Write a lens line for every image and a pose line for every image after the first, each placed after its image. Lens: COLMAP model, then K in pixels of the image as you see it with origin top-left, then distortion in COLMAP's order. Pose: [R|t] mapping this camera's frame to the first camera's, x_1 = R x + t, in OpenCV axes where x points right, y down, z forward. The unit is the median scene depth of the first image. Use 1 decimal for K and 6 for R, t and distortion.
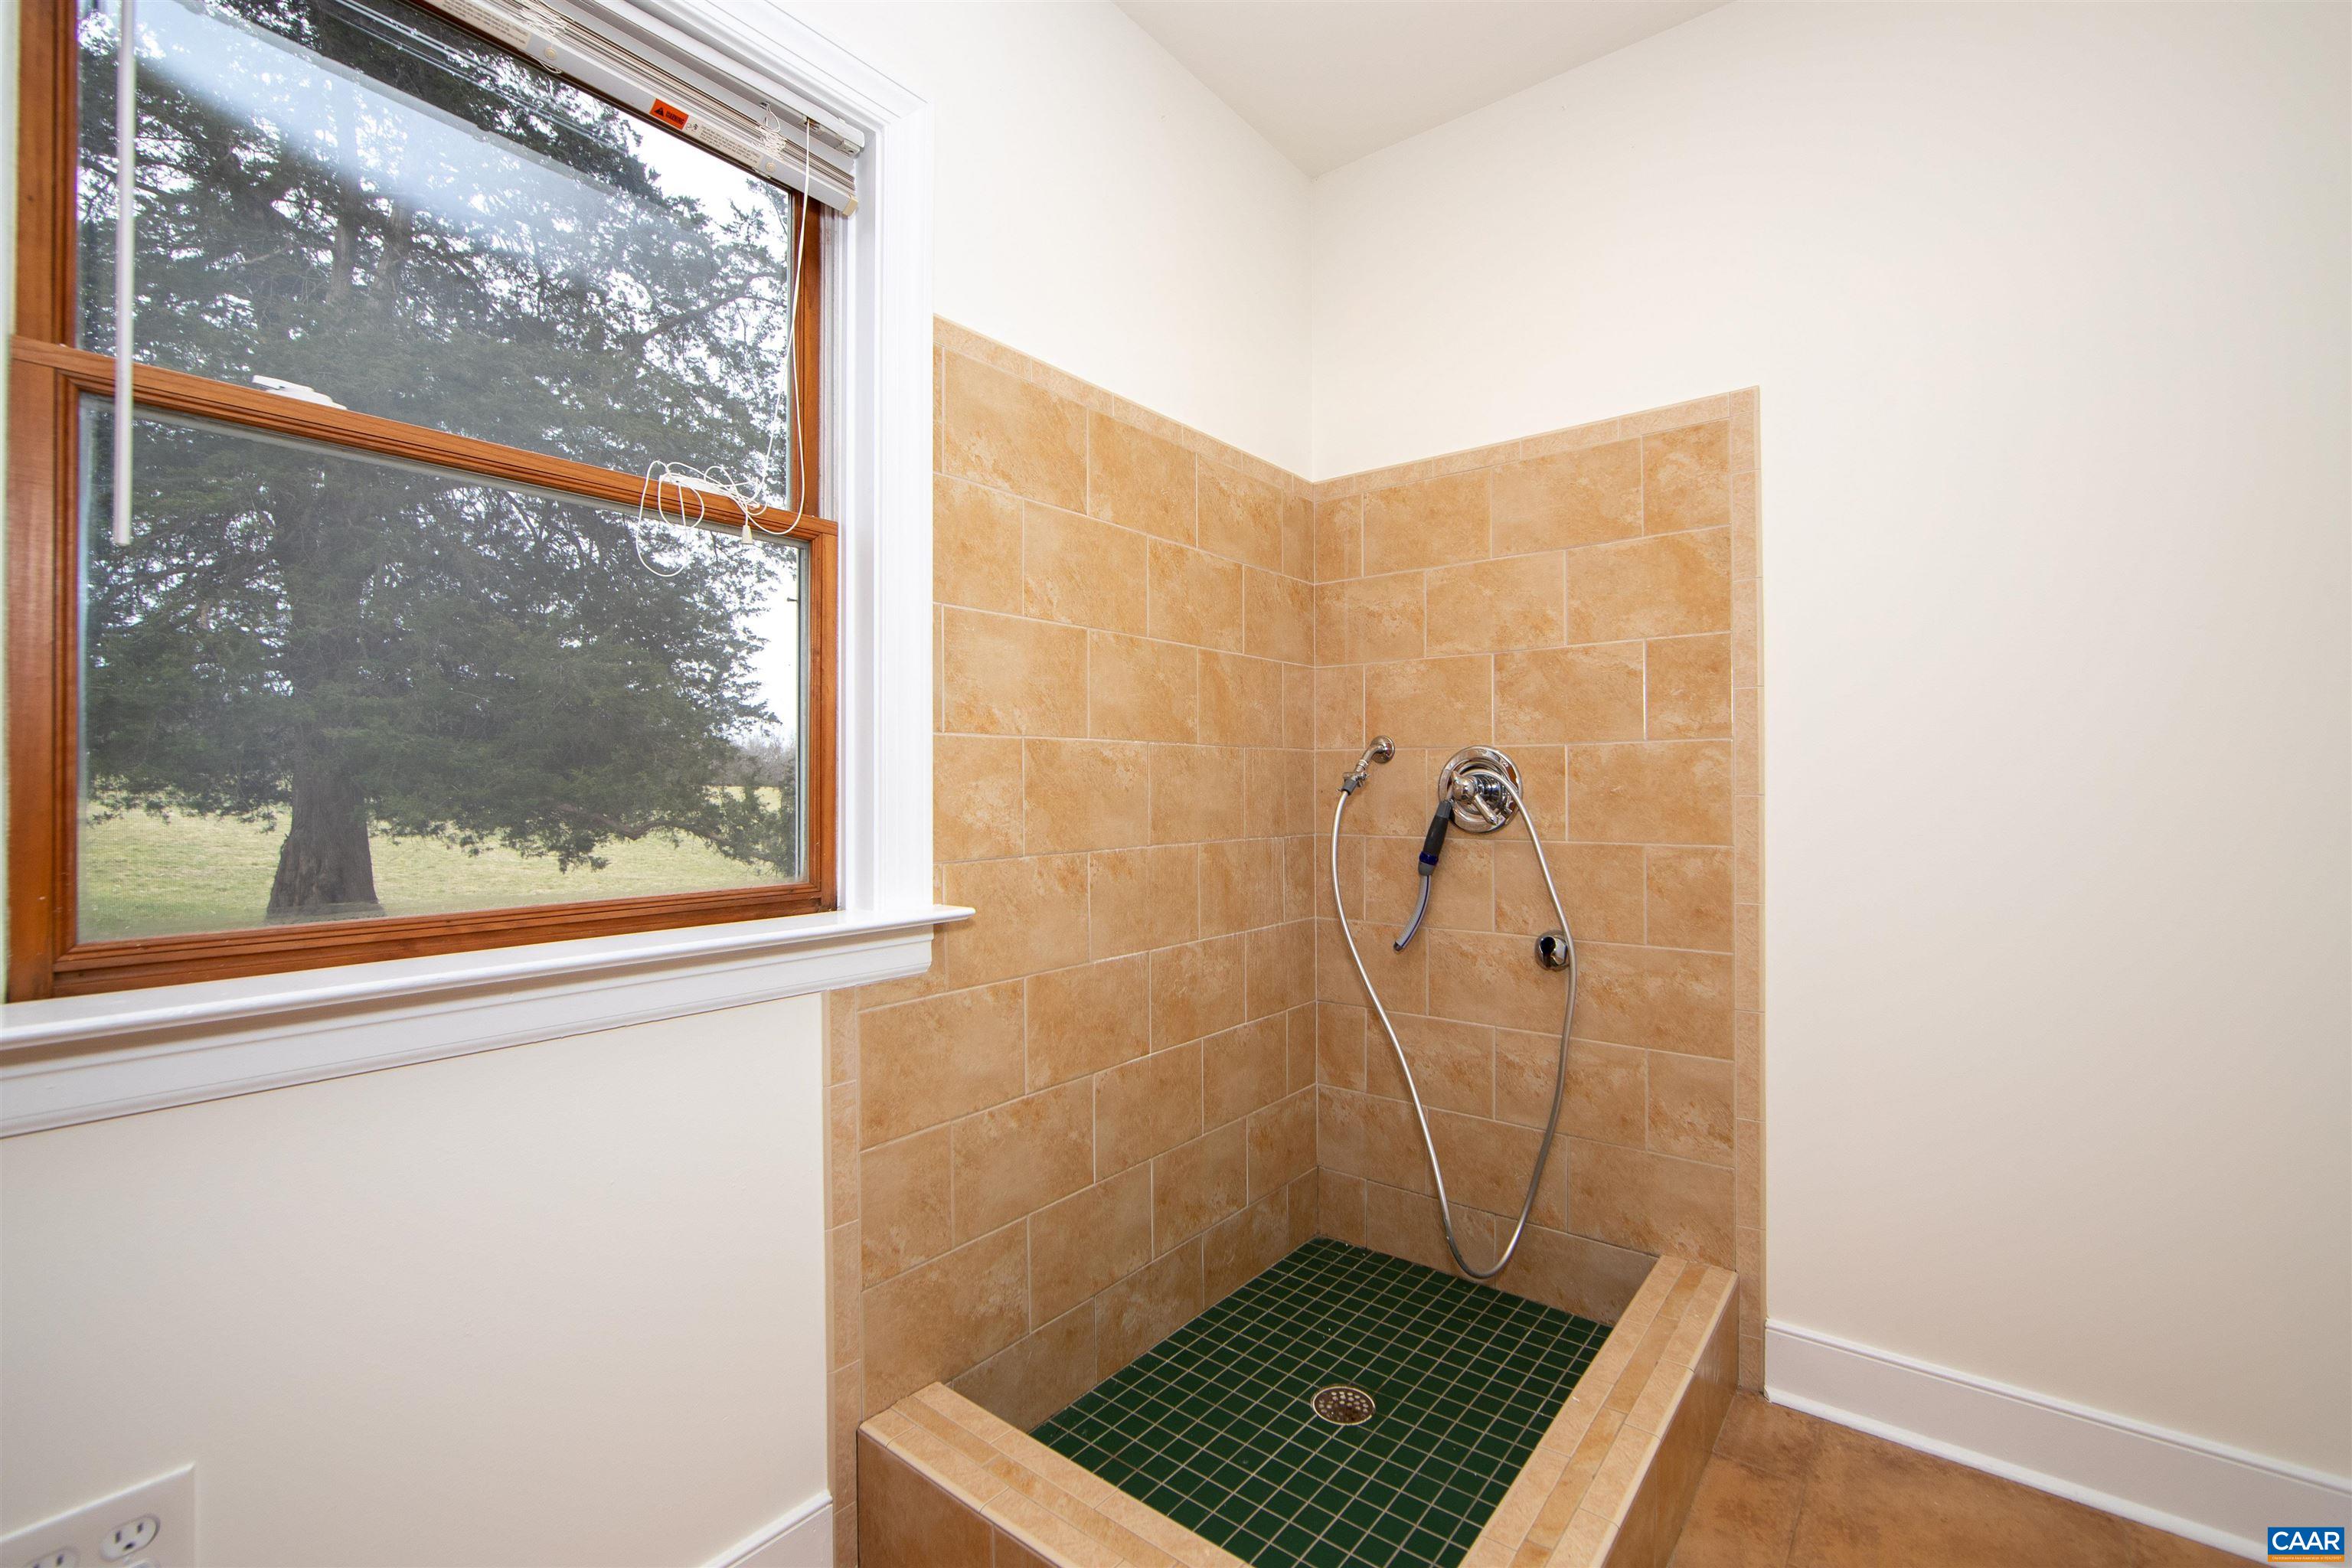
lens RADIAL K [[1015.5, 0, 1187.1], [0, 1015.5, 778.2], [0, 0, 1]] dist [-0.014192, 0.000450]
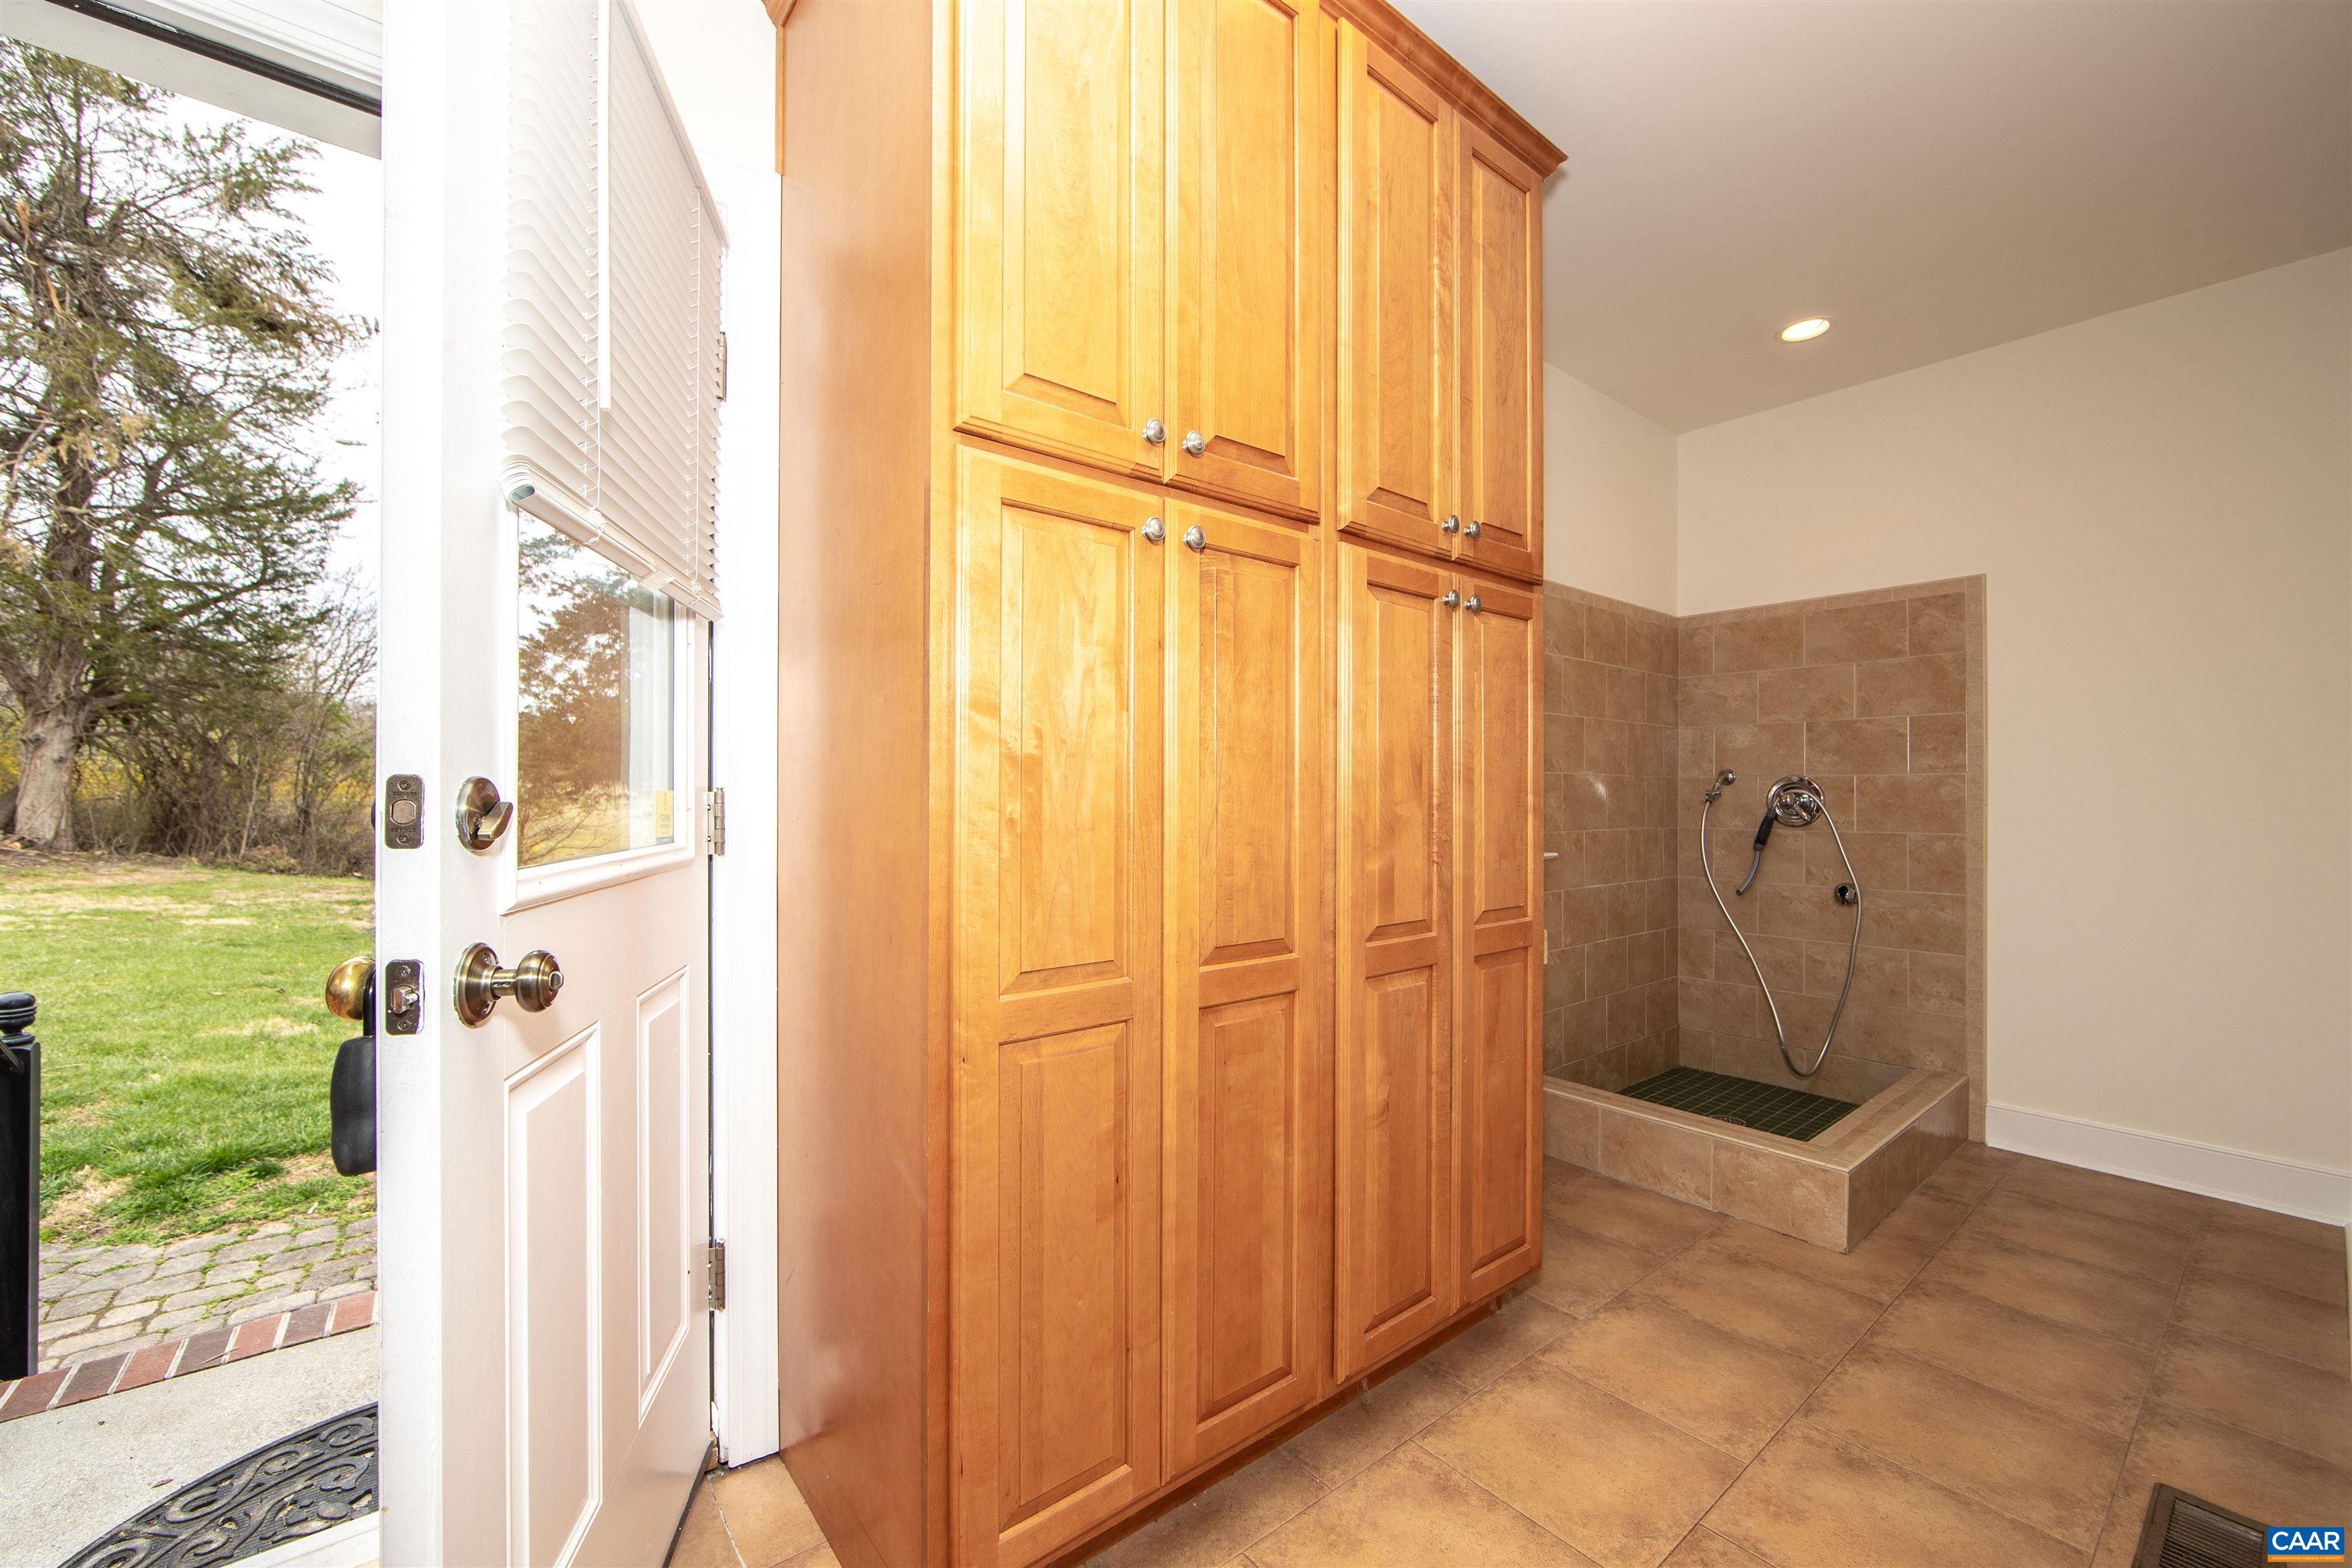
lens RADIAL K [[932.8, 0, 1160.3], [0, 932.8, 792.1], [0, 0, 1]] dist [-0.014834, 0.003742]
pose [[0.972801, 0.005803, -0.231570, -0.415919], [-0.005340, 0.999982, 0.002627, -0.002573], [0.231581, -0.001319, 0.972815, -0.816869]]
